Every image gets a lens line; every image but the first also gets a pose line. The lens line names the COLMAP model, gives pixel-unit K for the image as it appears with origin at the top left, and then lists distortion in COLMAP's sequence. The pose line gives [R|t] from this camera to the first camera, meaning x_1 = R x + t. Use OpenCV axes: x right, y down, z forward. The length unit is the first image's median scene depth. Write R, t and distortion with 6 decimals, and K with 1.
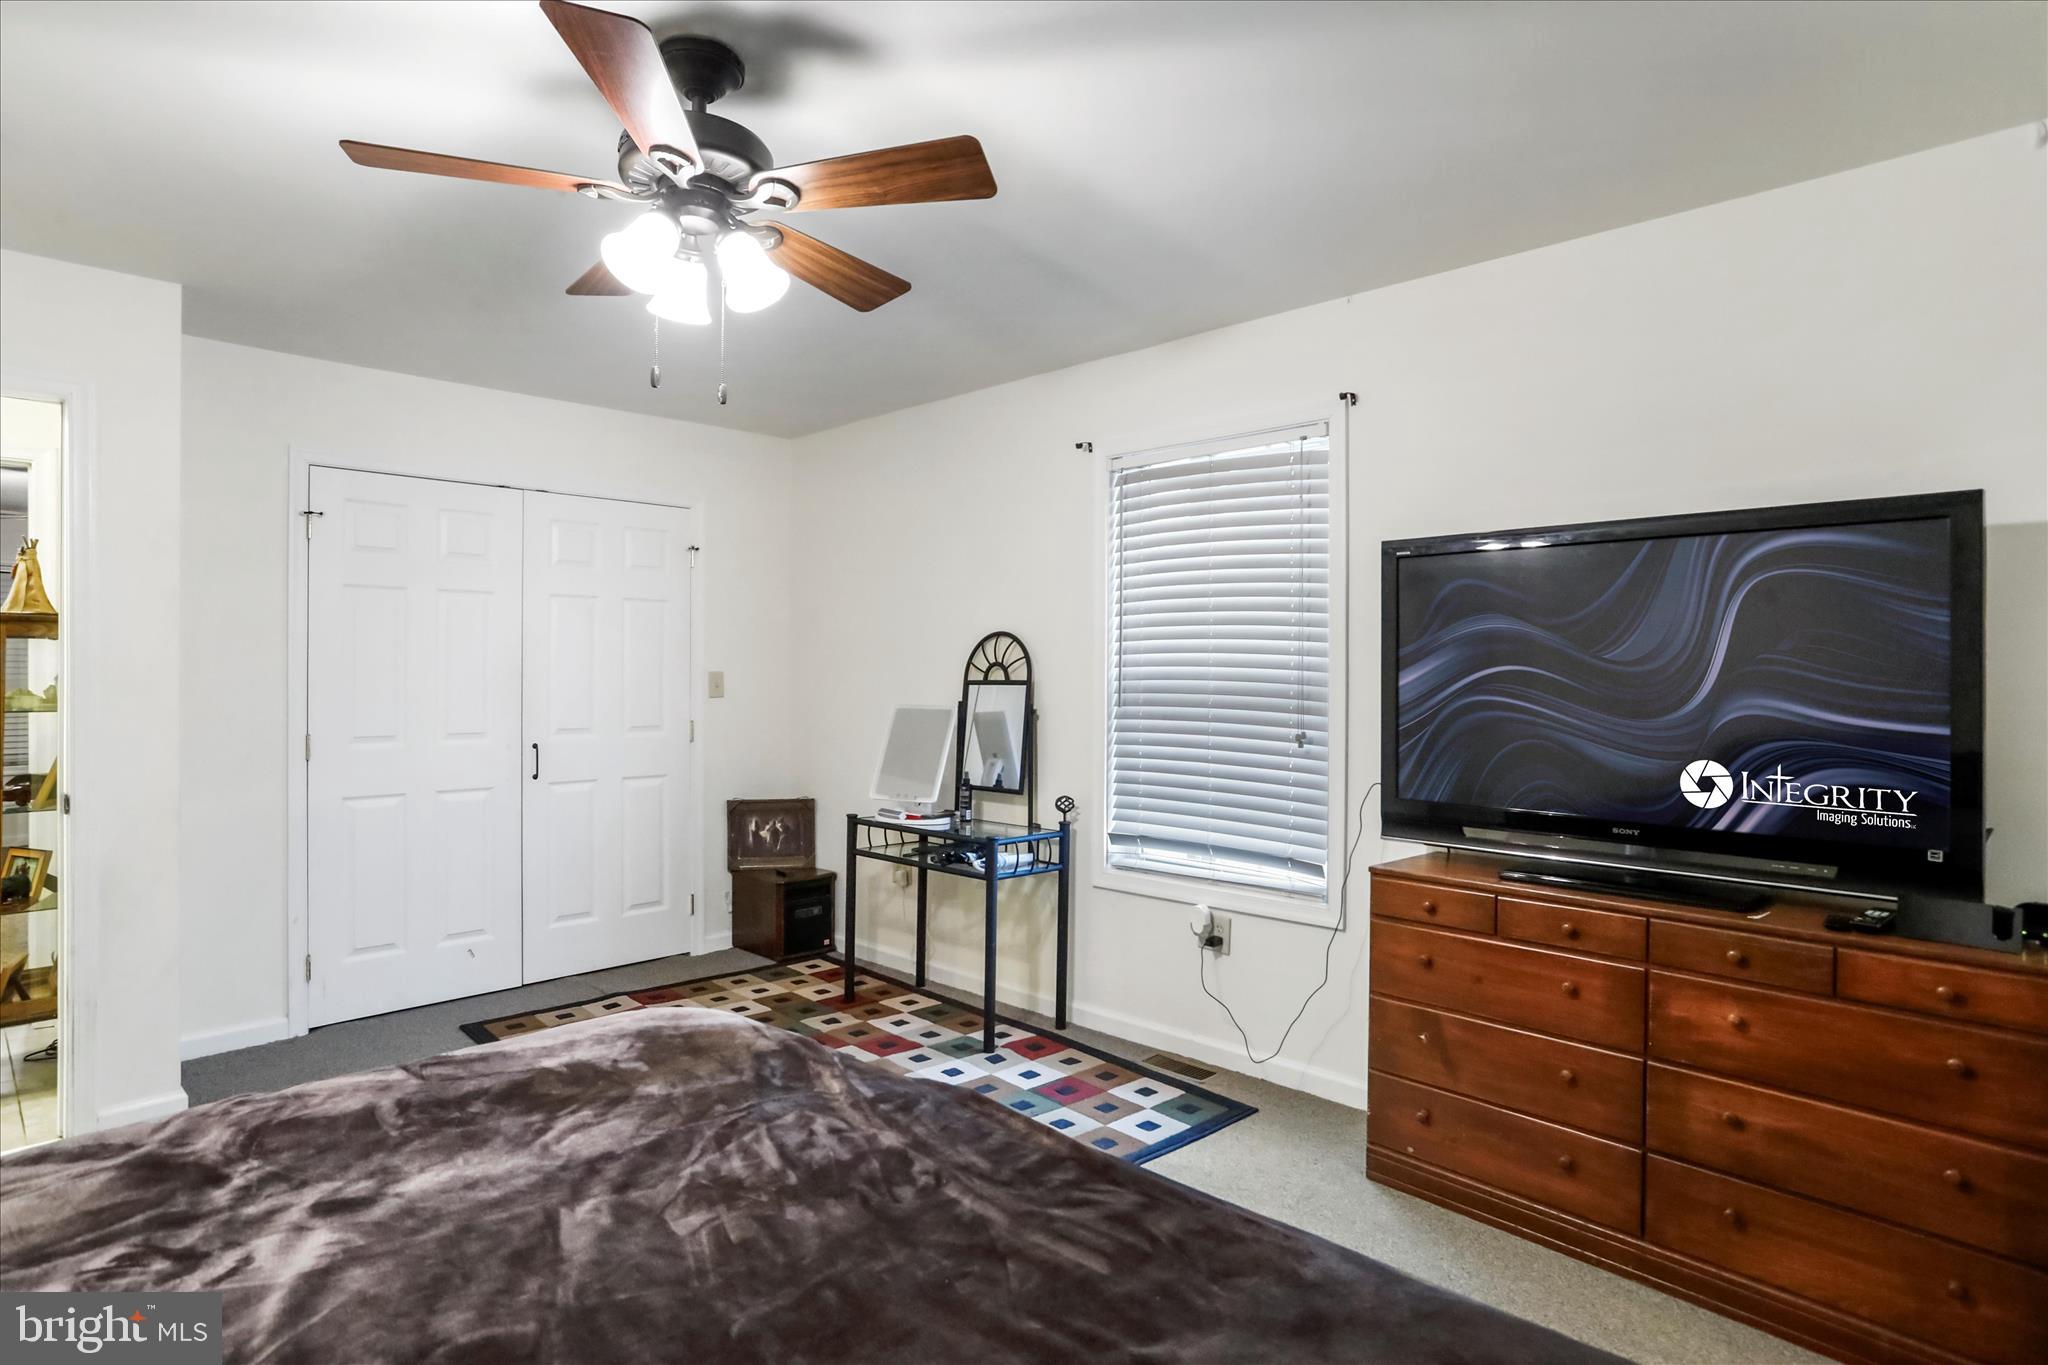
lens RADIAL K [[1025.6, 0, 960.1], [0, 1025.6, 668.9], [0, 0, 1]] dist [-0.000326, 0.000857]
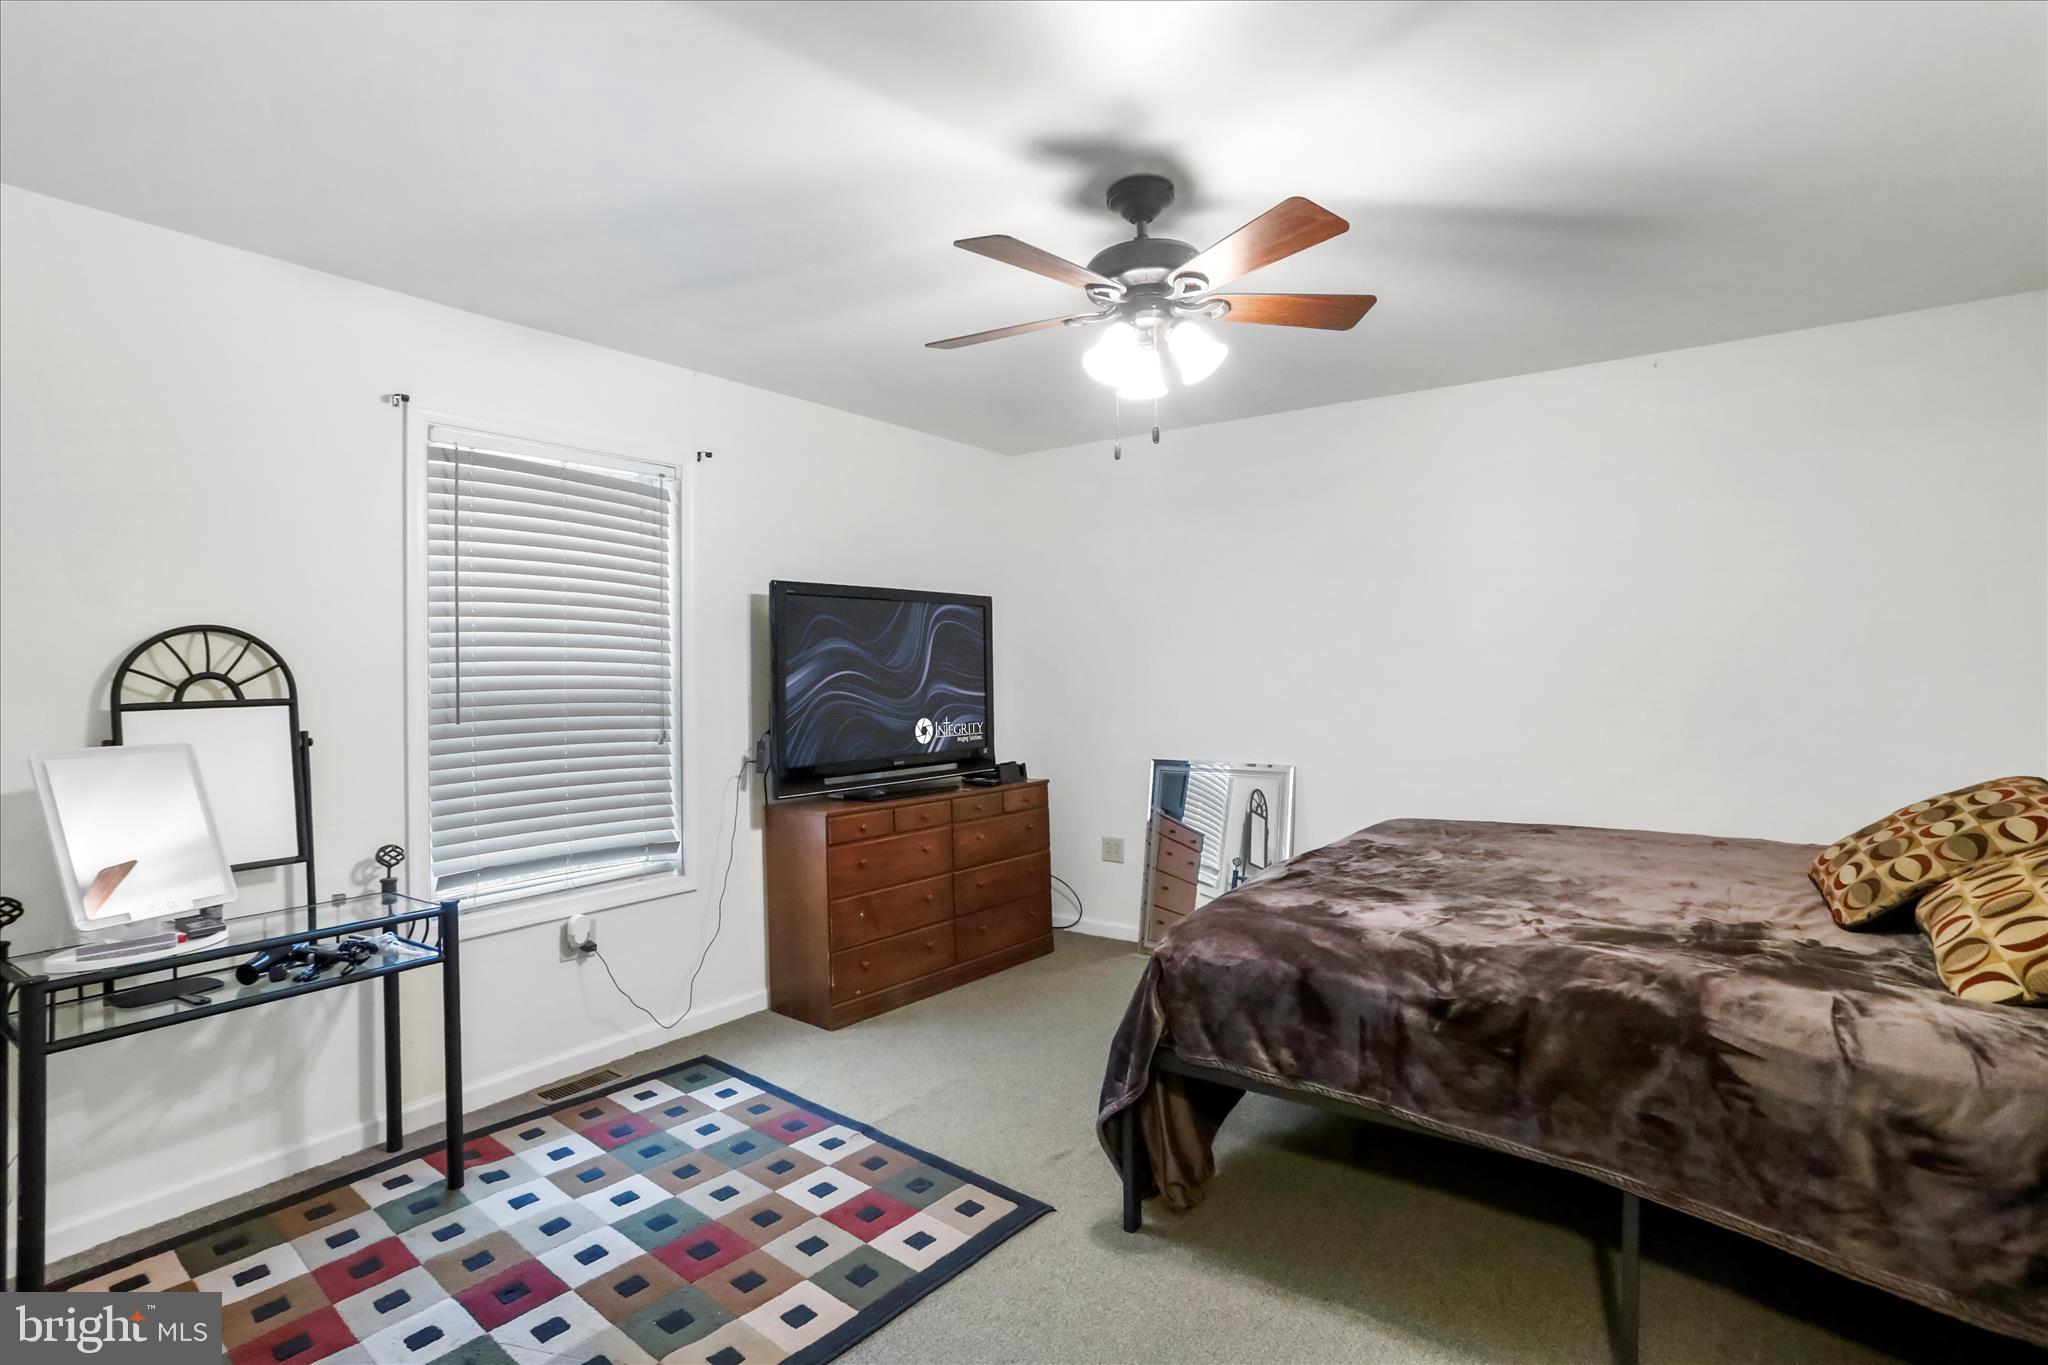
lens RADIAL K [[1025.6, 0, 960.1], [0, 1025.6, 668.9], [0, 0, 1]] dist [-0.000326, 0.000857]
pose [[-0.101830, 0.001049, 0.994801, -0.856668], [0.013516, 0.999909, 0.000329, -0.003667], [-0.994710, 0.013479, -0.101835, 0.789946]]
